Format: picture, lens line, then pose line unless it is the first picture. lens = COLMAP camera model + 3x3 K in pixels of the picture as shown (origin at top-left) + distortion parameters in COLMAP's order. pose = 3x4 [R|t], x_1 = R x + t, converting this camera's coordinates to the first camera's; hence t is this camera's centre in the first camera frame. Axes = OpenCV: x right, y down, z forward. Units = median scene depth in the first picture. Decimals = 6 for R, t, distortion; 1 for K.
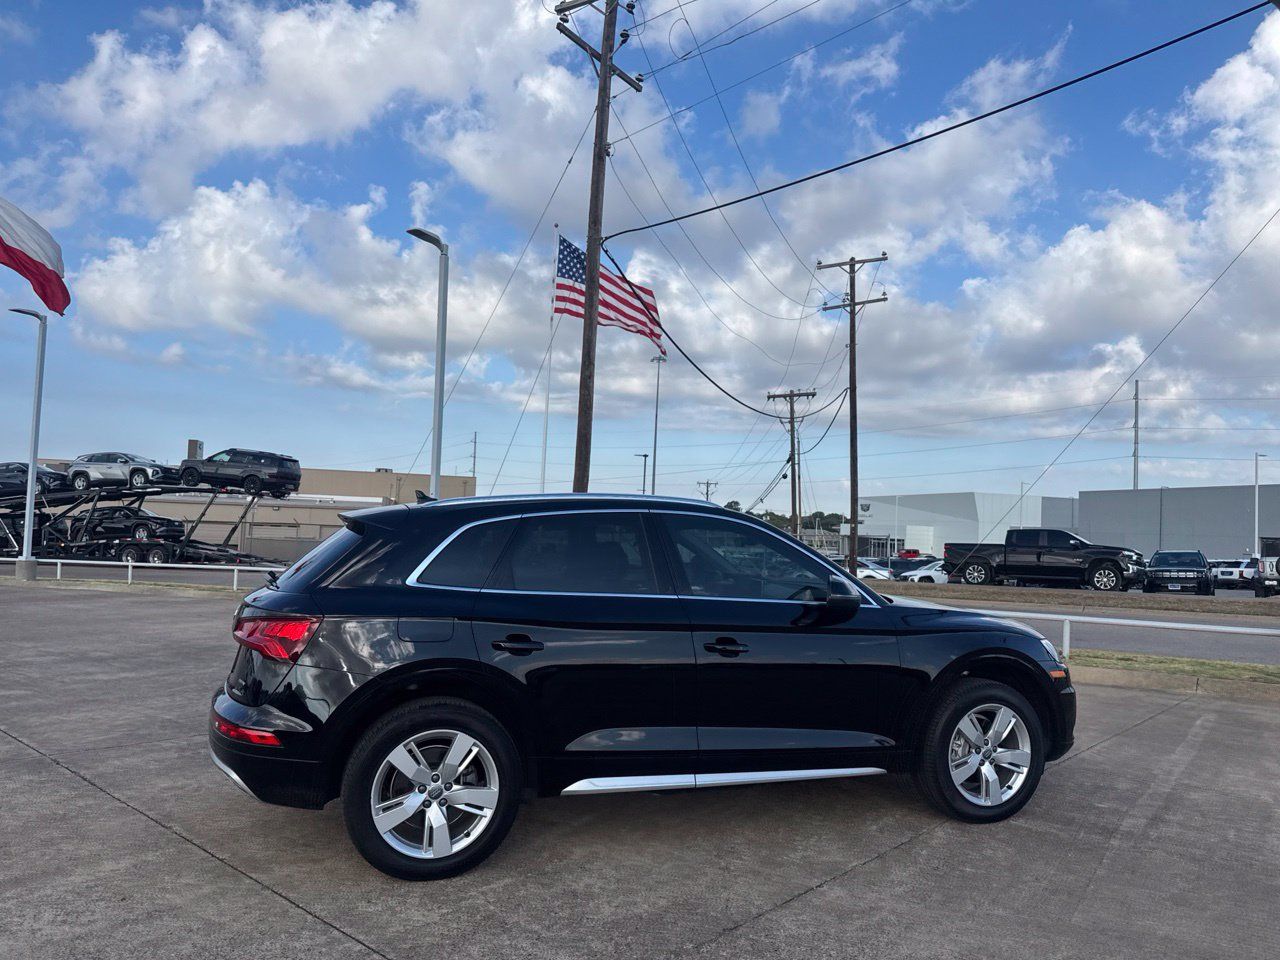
lens RADIAL K [[906.1, 0, 636.2], [0, 906.1, 499.9], [0, 0, 1]] dist [0.033333, -0.044891]
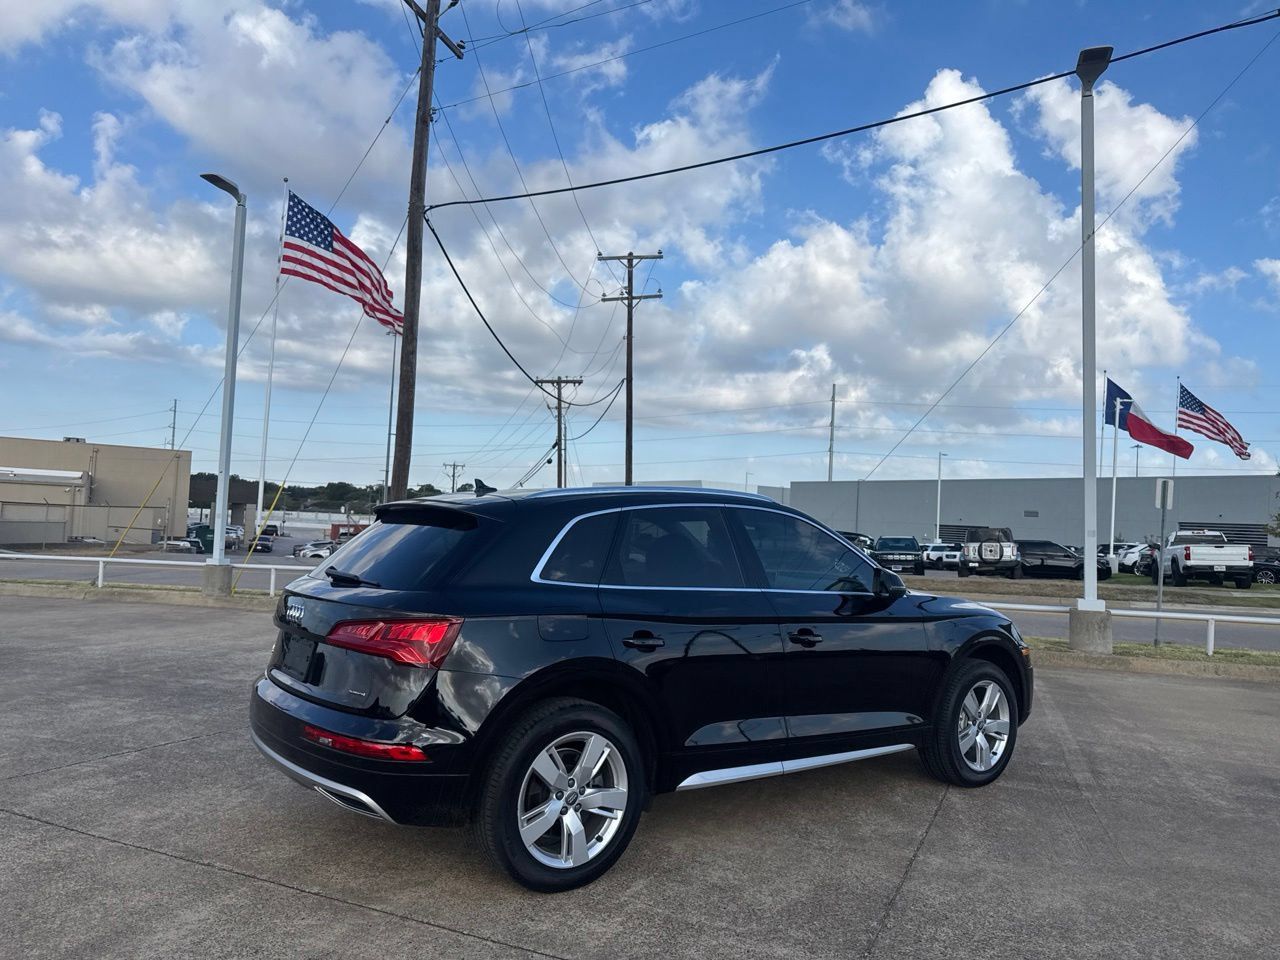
lens RADIAL K [[906.1, 0, 637.3], [0, 906.1, 492.6], [0, 0, 1]] dist [0.033333, -0.044891]
pose [[0.954892, 0.018833, 0.296356, -0.189295], [-0.022069, 0.999728, 0.007579, -0.003842], [-0.296133, -0.013777, 0.955048, 0.029556]]
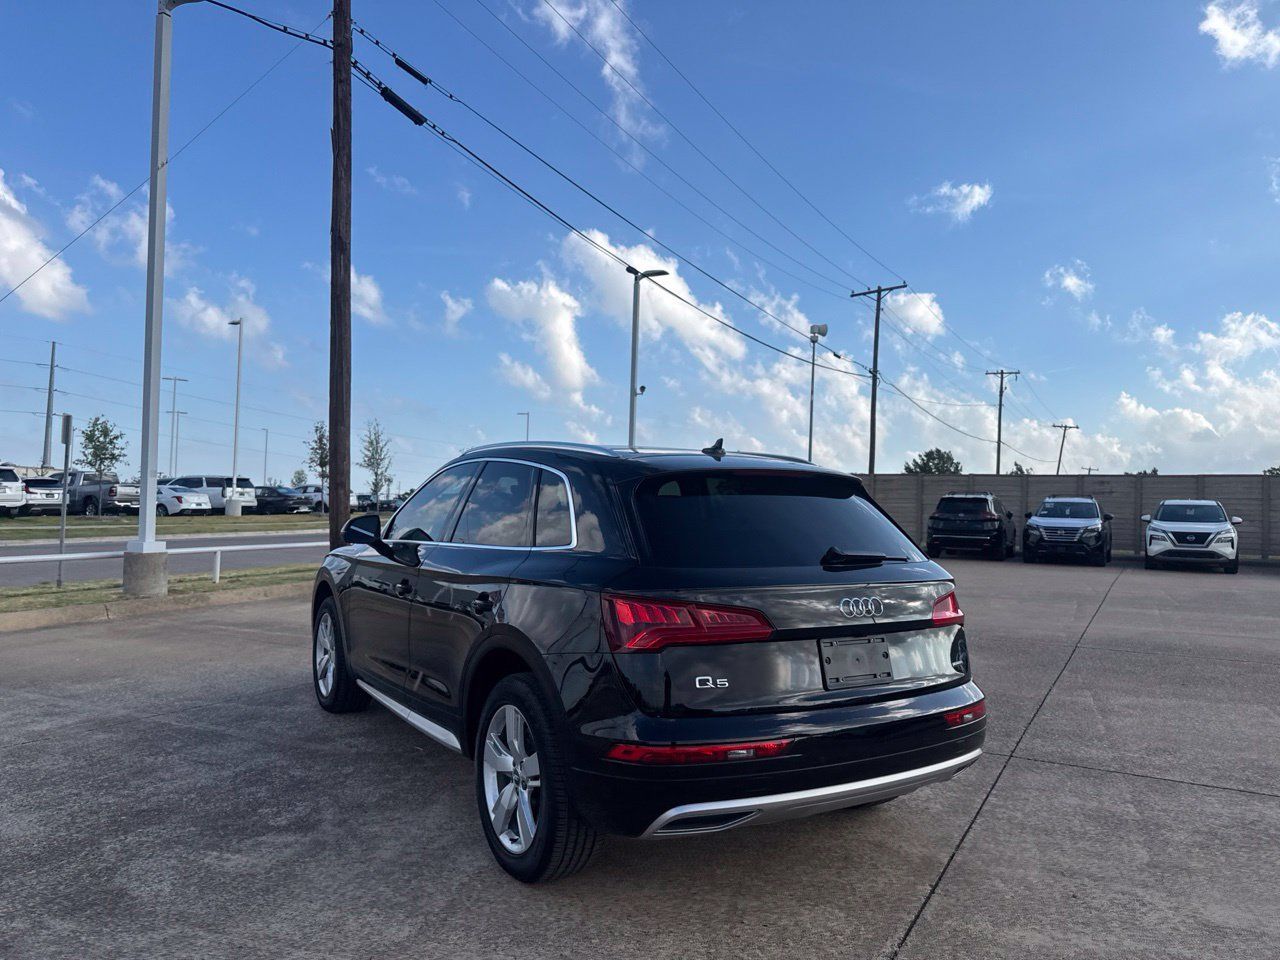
lens RADIAL K [[906.1, 0, 640.4], [0, 906.1, 484.7], [0, 0, 1]] dist [0.033333, -0.044891]
pose [[-0.224109, -0.014552, 0.974455, -0.537024], [-0.066942, 0.997757, -0.000496, 0.018869], [-0.972262, -0.065343, -0.224581, 0.655538]]
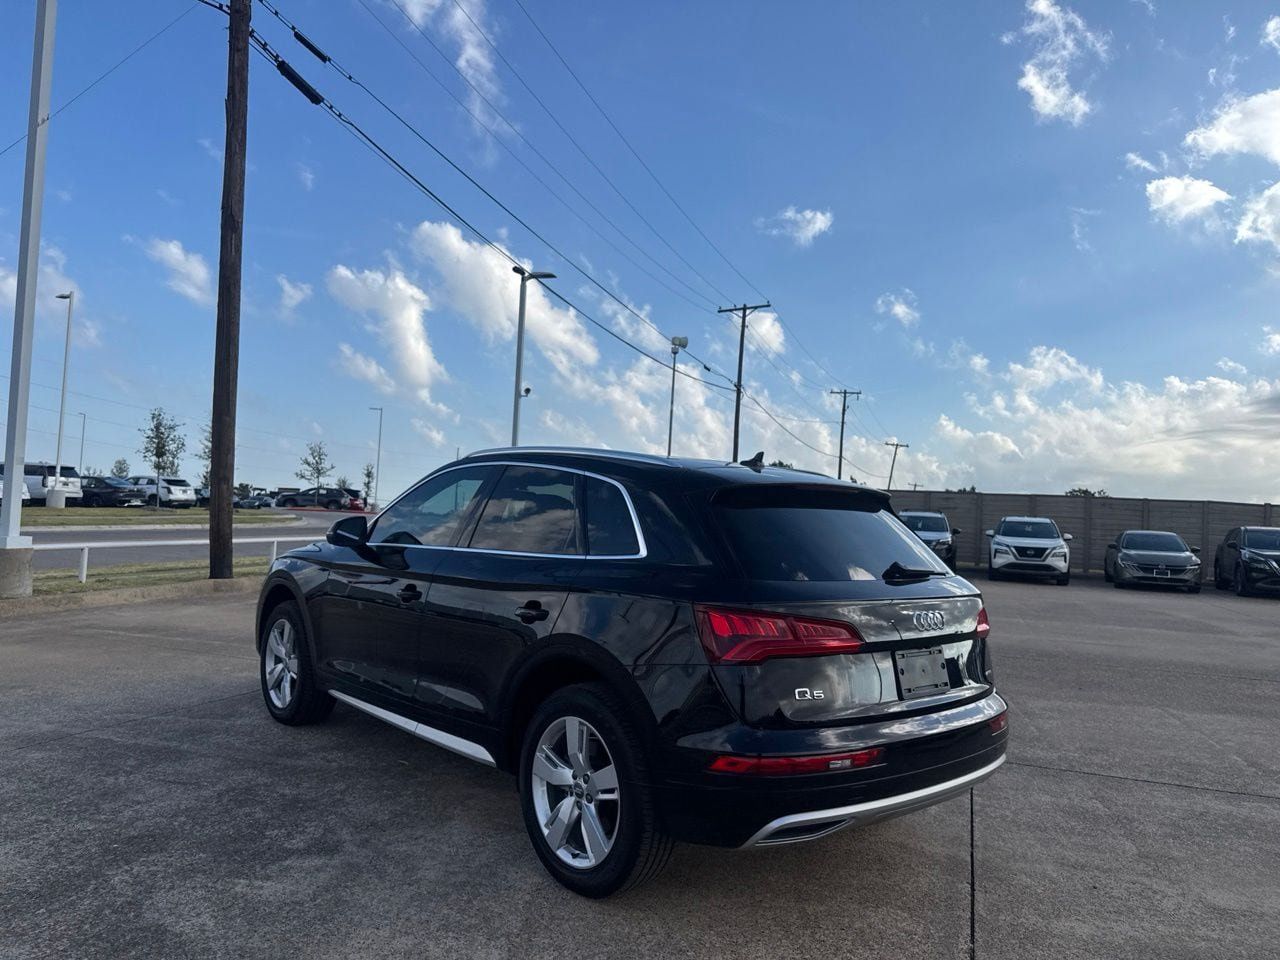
lens RADIAL K [[906.1, 0, 641.4], [0, 906.1, 482.6], [0, 0, 1]] dist [0.033333, -0.044891]
pose [[-0.385574, -0.017844, 0.922504, -0.508899], [-0.096531, 0.995106, -0.021098, 0.023755], [-0.917613, -0.097186, -0.385410, 0.744985]]
